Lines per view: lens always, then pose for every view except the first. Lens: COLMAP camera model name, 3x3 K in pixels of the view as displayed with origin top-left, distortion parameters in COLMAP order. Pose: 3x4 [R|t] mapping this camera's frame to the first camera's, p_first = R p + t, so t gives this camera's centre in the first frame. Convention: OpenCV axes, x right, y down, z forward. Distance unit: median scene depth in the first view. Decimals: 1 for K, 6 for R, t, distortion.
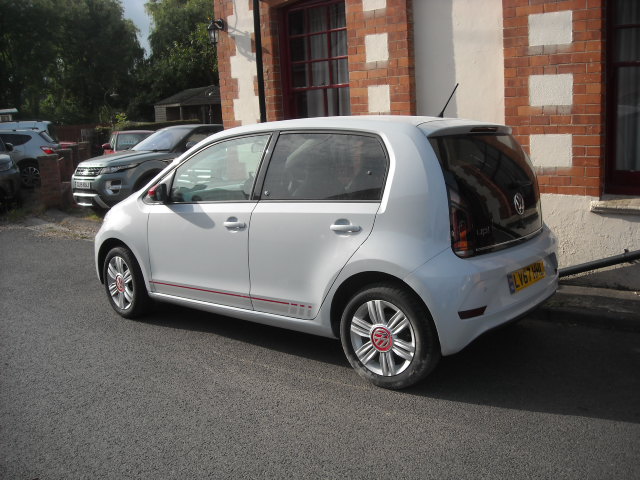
lens RADIAL K [[661.2, 0, 320.0], [0, 661.2, 240.0], [0, 0, 1]] dist [-0.195805, 0.137459]
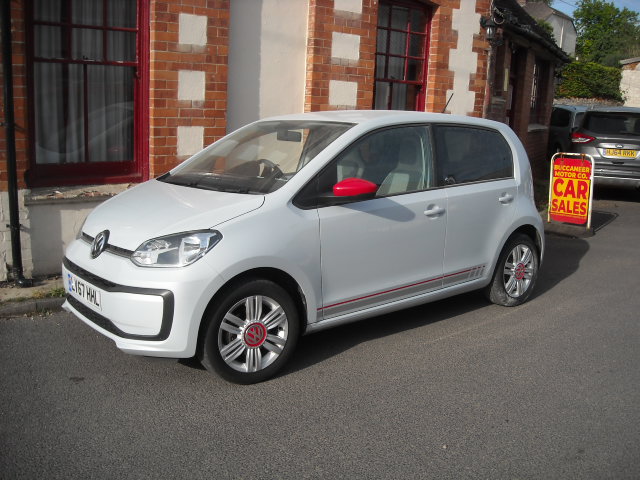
lens RADIAL K [[661.2, 0, 320.0], [0, 661.2, 240.0], [0, 0, 1]] dist [-0.195805, 0.137459]
pose [[0.177111, -0.138377, 0.974414, -0.701014], [0.135978, 0.984012, 0.115024, -0.073386], [-0.974752, 0.112127, 0.193096, 0.595245]]
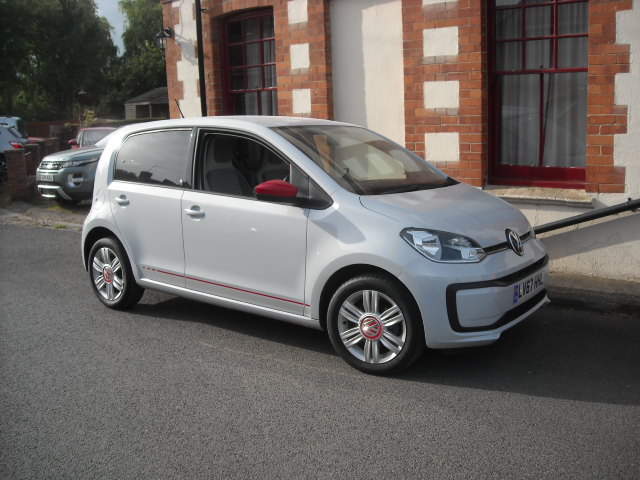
lens RADIAL K [[661.2, 0, 320.0], [0, 661.2, 240.0], [0, 0, 1]] dist [-0.195805, 0.137459]
pose [[0.999241, 0.008427, 0.038032, 0.071216], [-0.008444, 0.999964, 0.000287, 0.021770], [-0.038028, -0.000608, 0.999276, -0.120980]]
